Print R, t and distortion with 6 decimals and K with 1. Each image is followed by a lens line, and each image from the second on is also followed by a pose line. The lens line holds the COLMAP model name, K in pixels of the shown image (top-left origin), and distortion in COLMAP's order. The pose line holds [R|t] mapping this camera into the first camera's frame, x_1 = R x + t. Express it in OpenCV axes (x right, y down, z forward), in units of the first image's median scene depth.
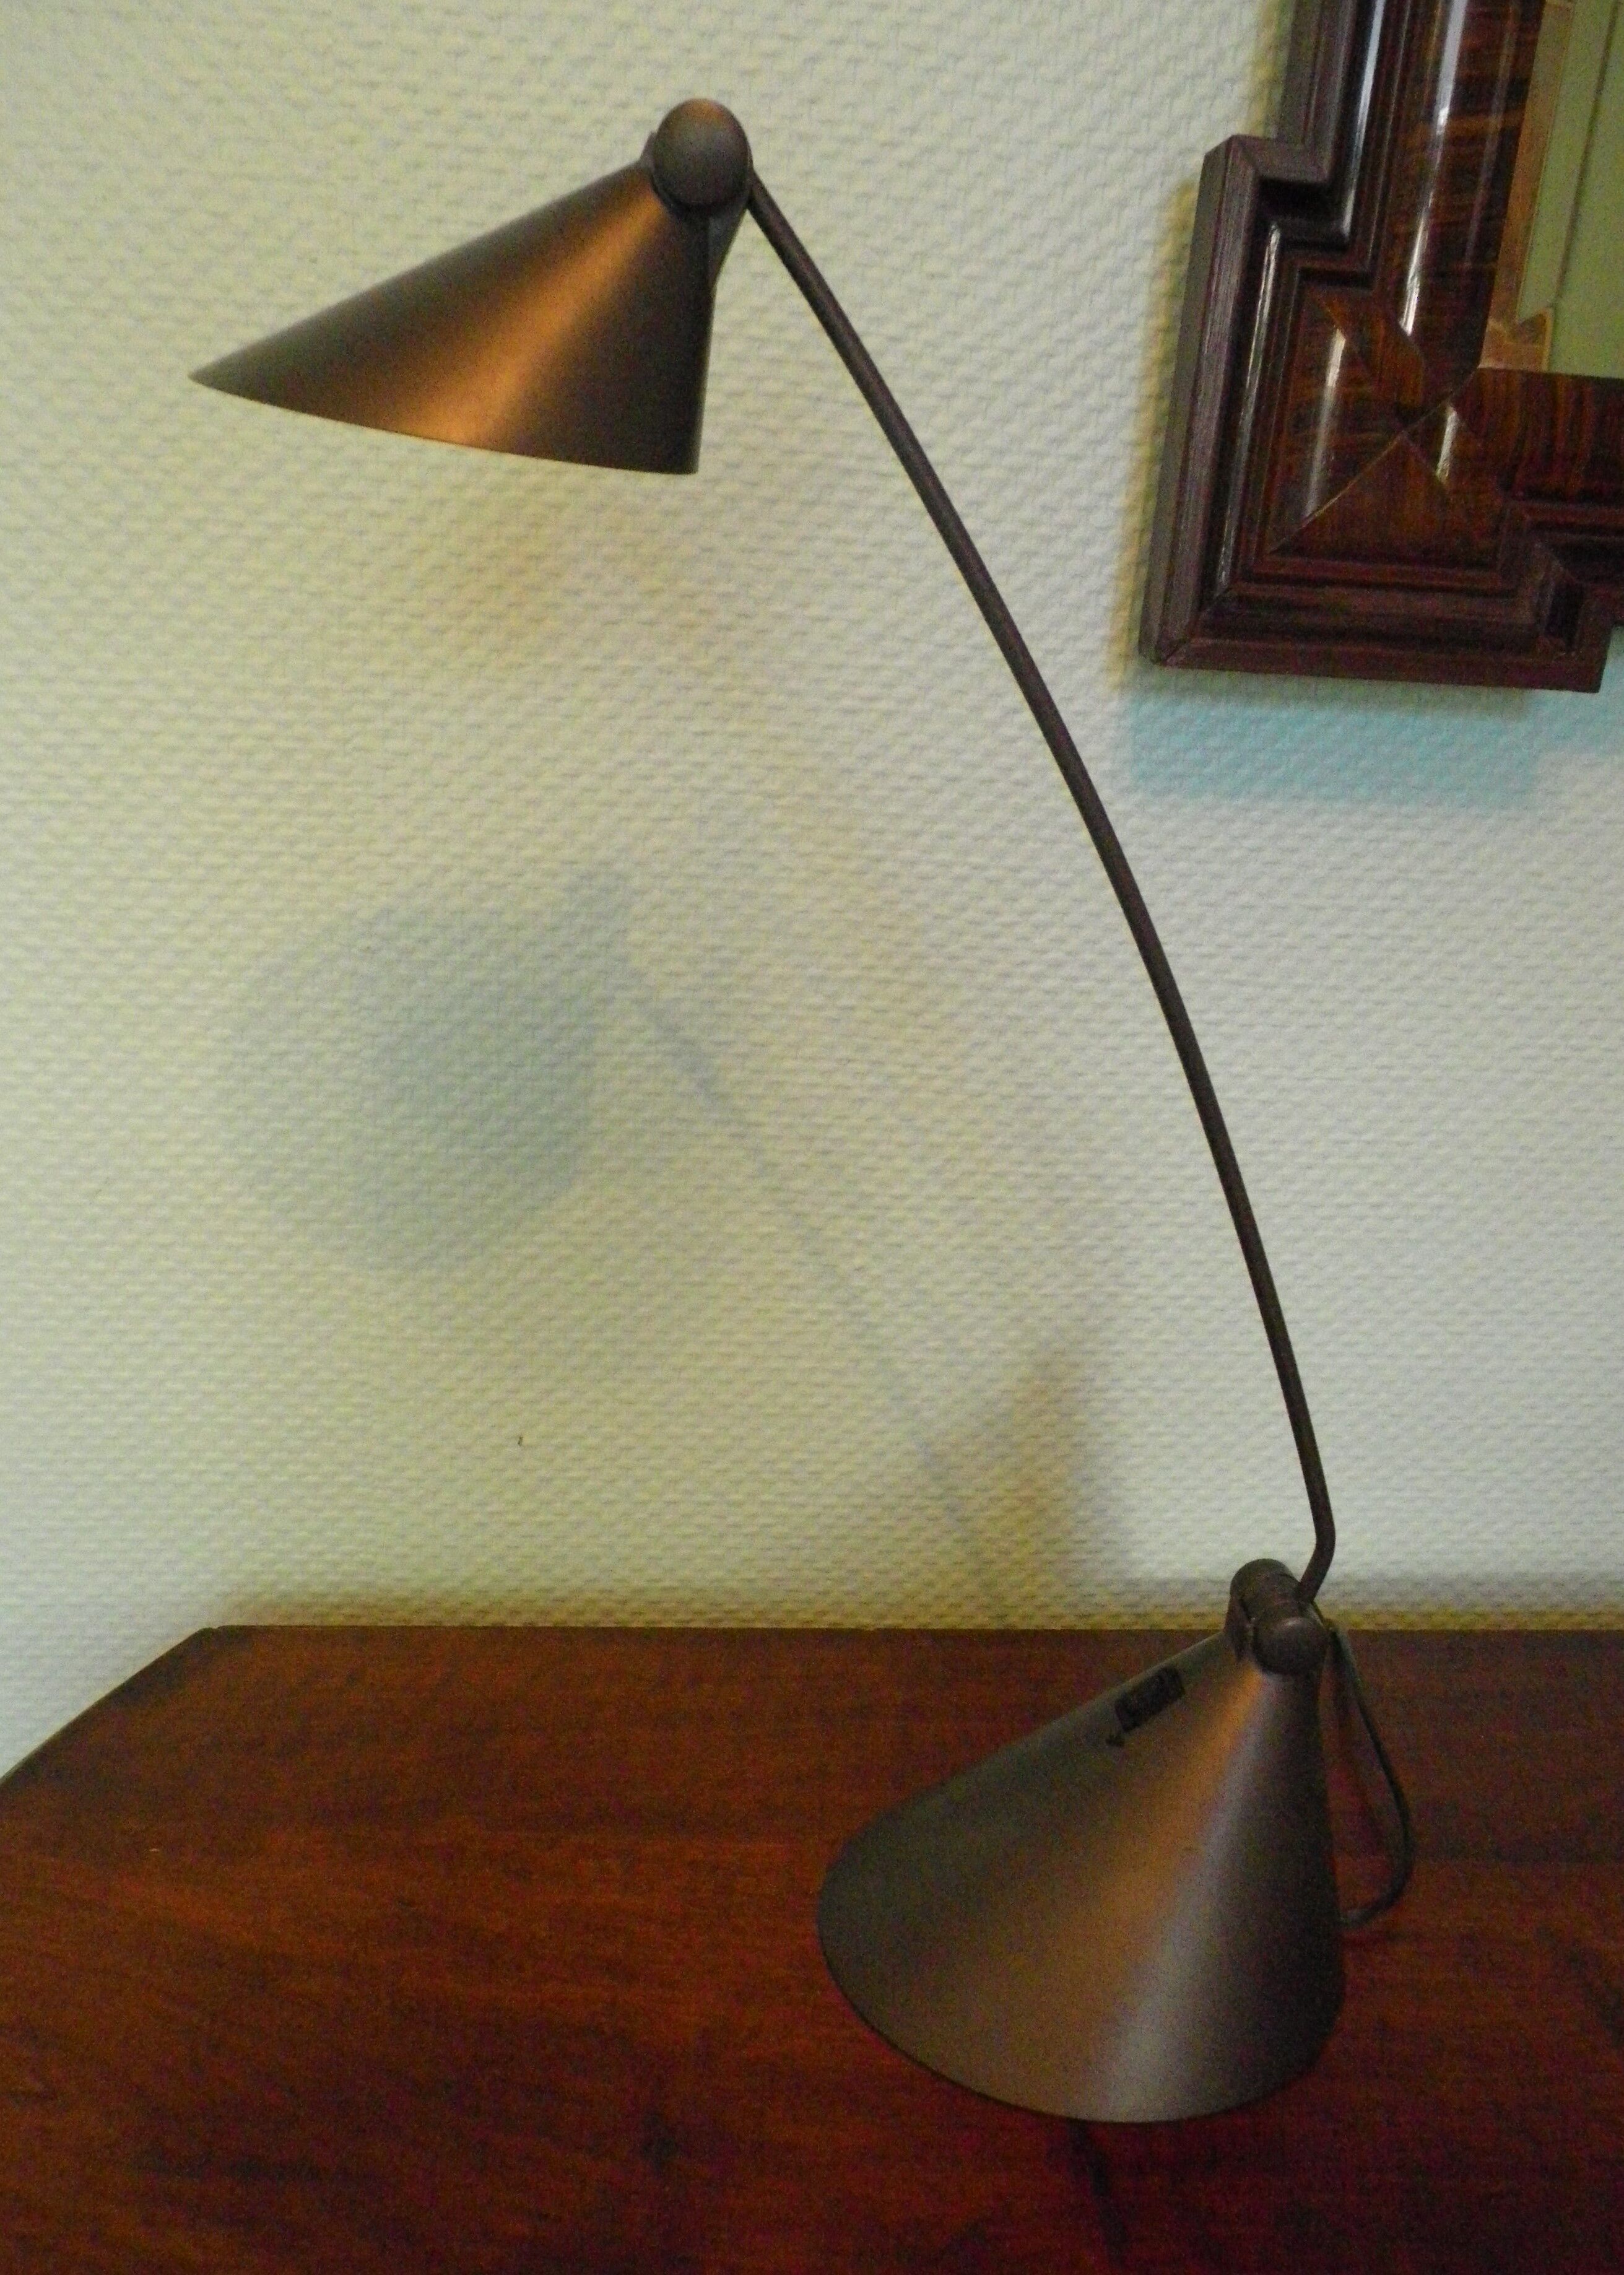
lens RADIAL K [[1915.9, 0, 778.3], [0, 1915.9, 1228.1], [0, 0, 1]] dist [-0.014172, 0.013024]
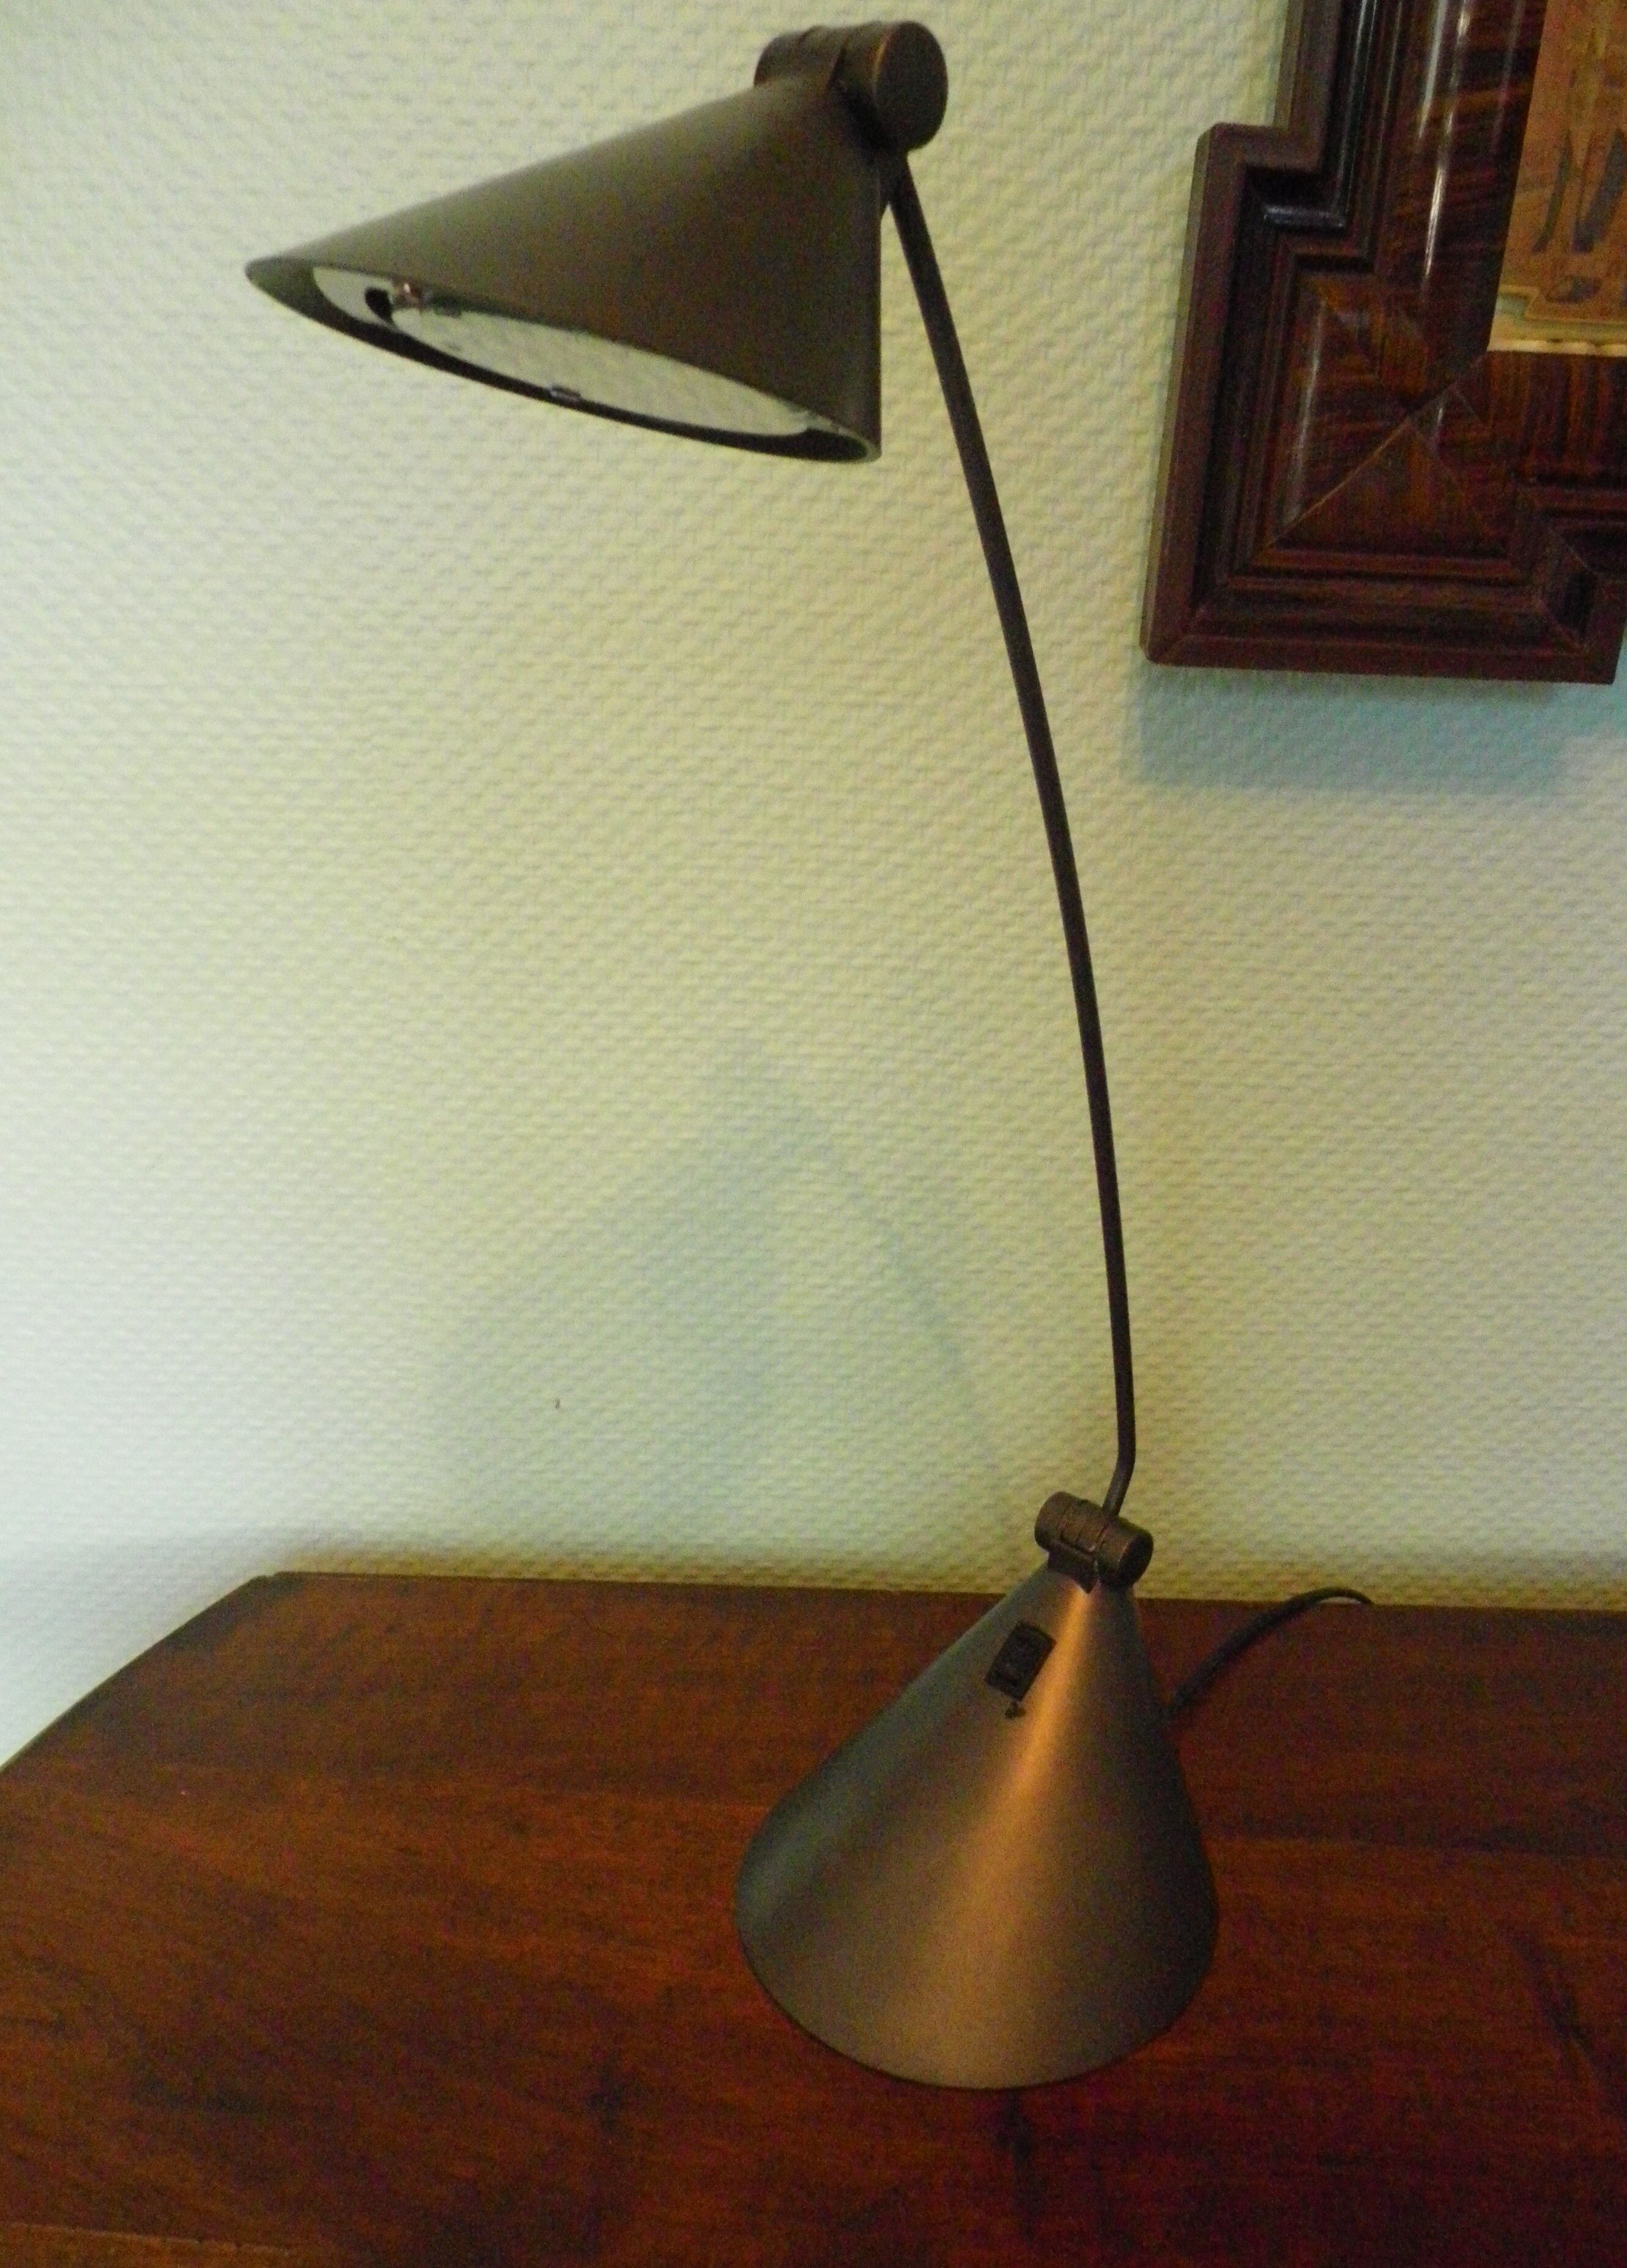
lens RADIAL K [[1909.9, 0, 834.3], [0, 1909.9, 1225.6], [0, 0, 1]] dist [-0.014172, 0.013024]
pose [[0.996592, 0.014147, -0.081271, 0.108655], [-0.009050, 0.997989, 0.062742, -0.058017], [0.081995, -0.061793, 0.994715, -0.016207]]
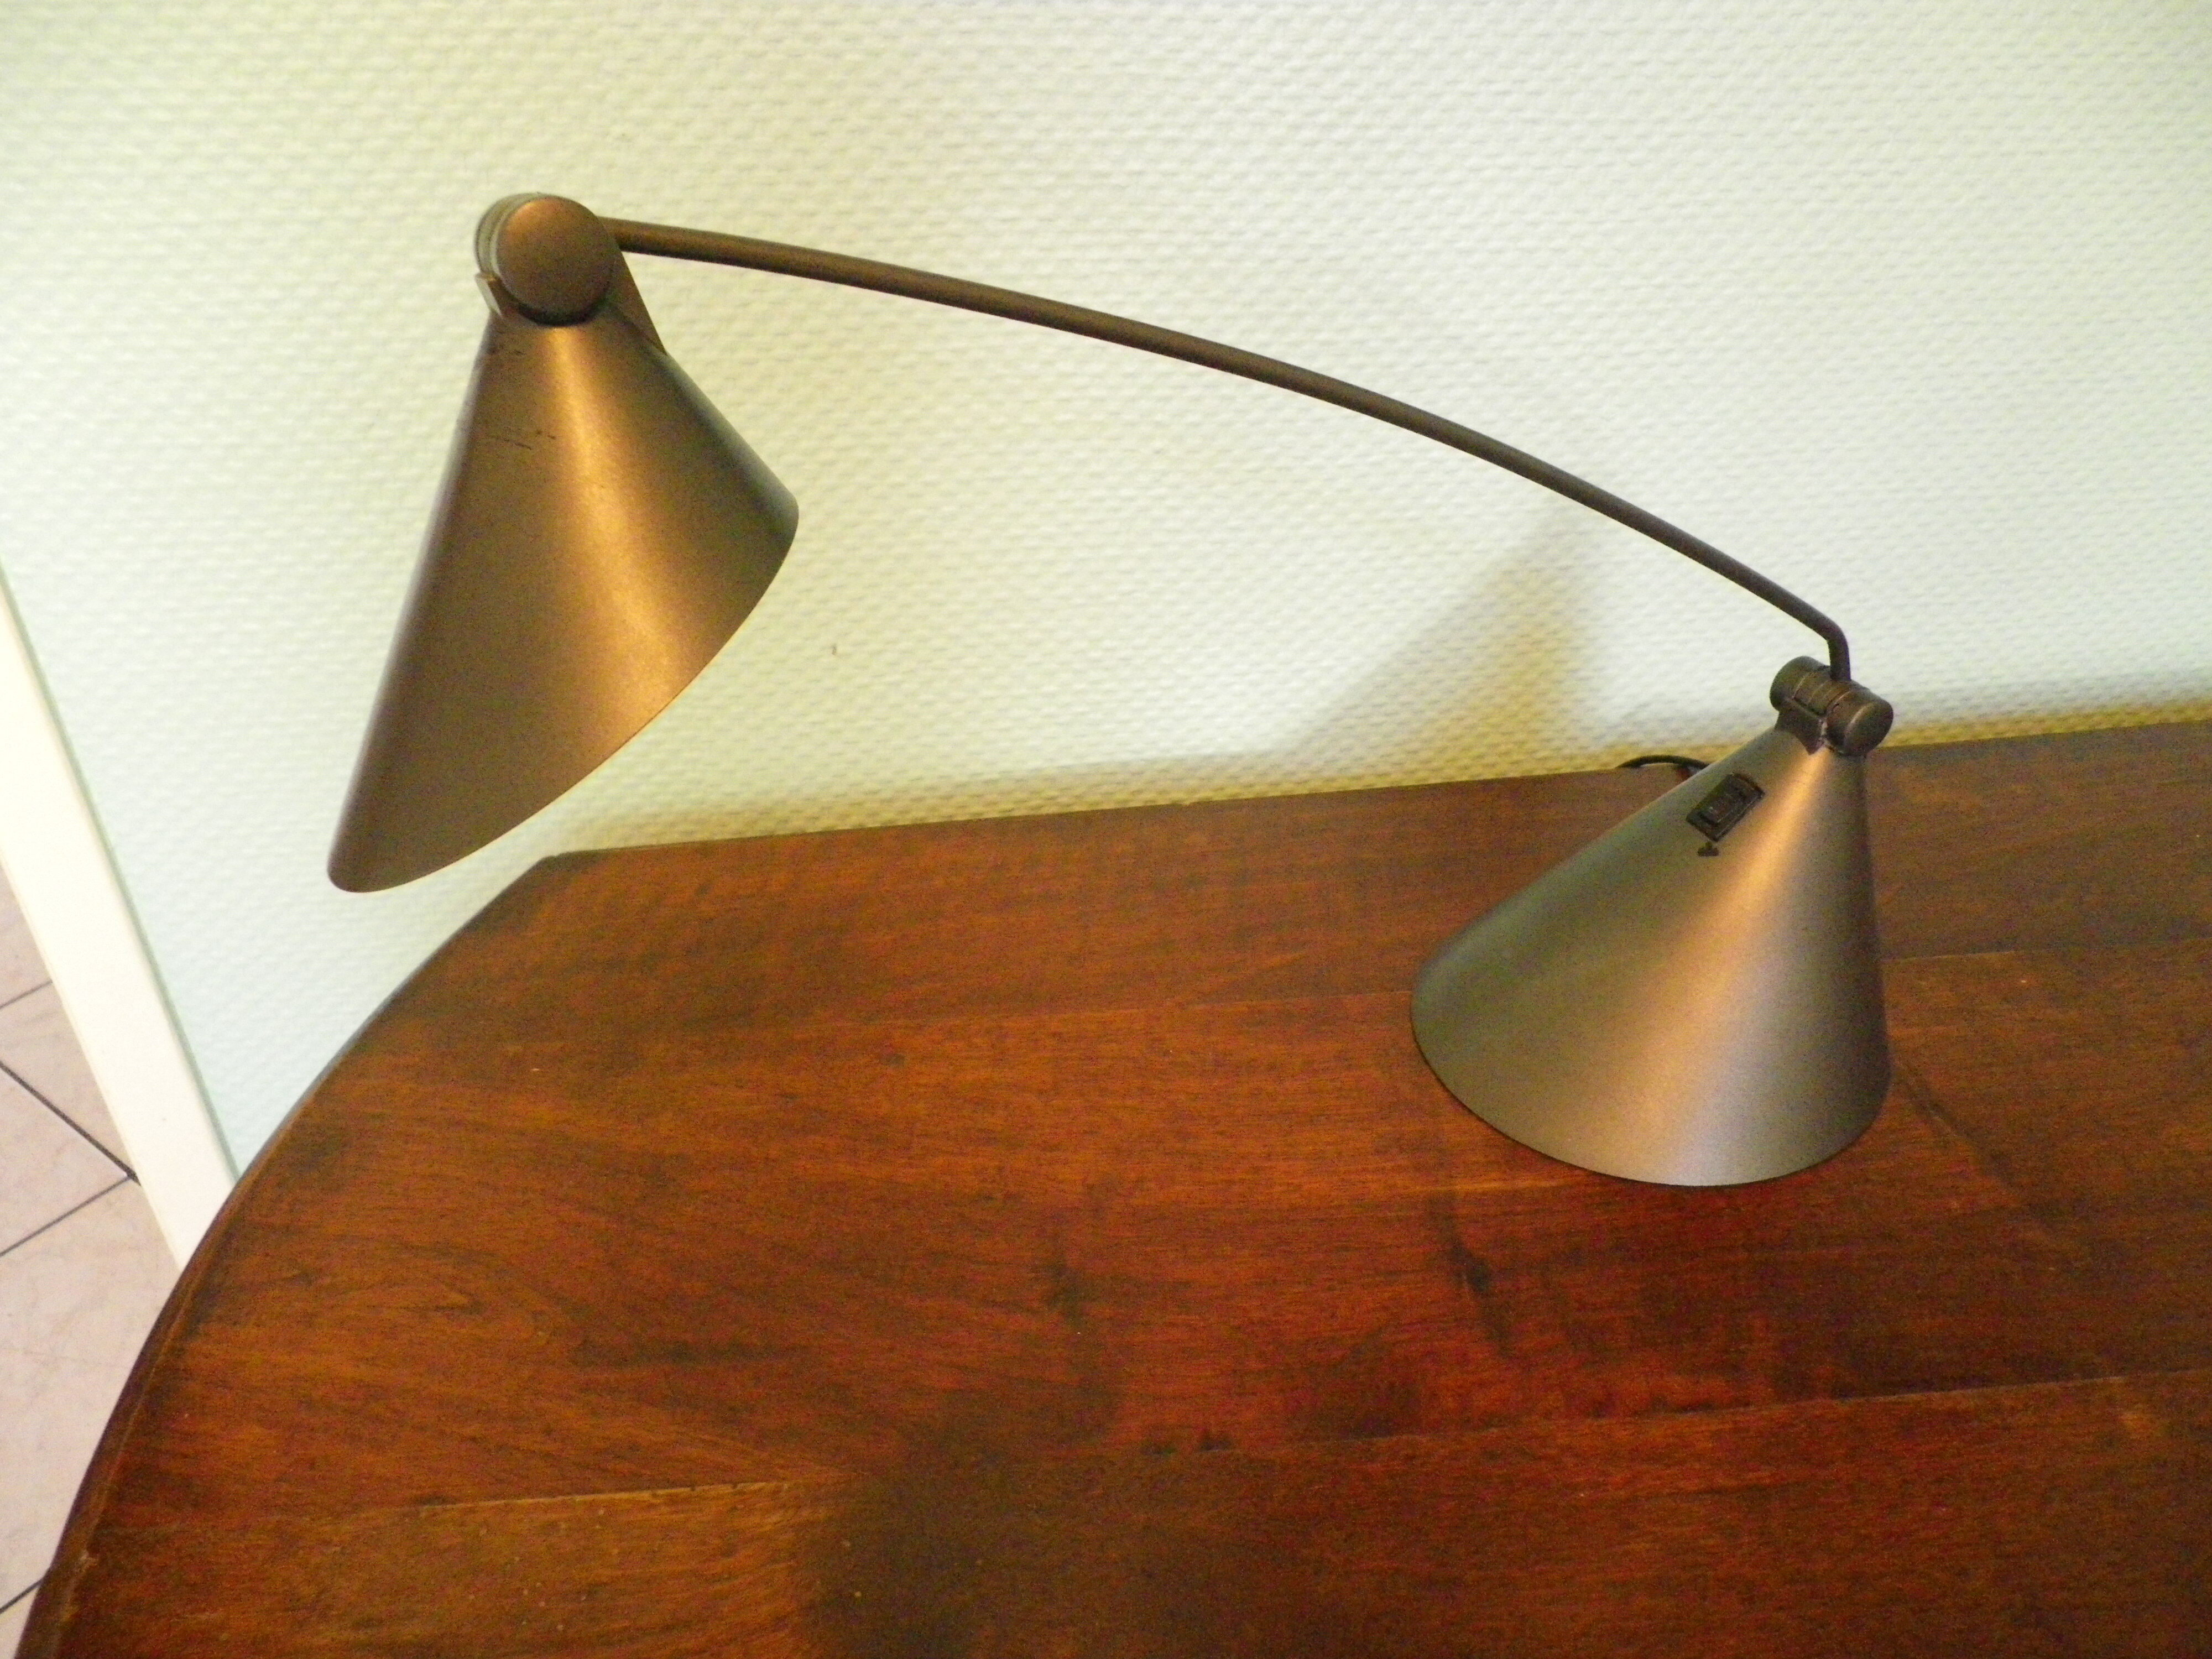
lens RADIAL K [[1710.5, 0, 1112.7], [0, 1710.5, 838.7], [0, 0, 1]] dist [-0.012634, 0.013312]
pose [[0.995091, -0.083244, 0.053518, -0.049798], [0.069192, 0.971863, 0.225157, 0.016153], [-0.070756, -0.220349, 0.972851, 0.097444]]
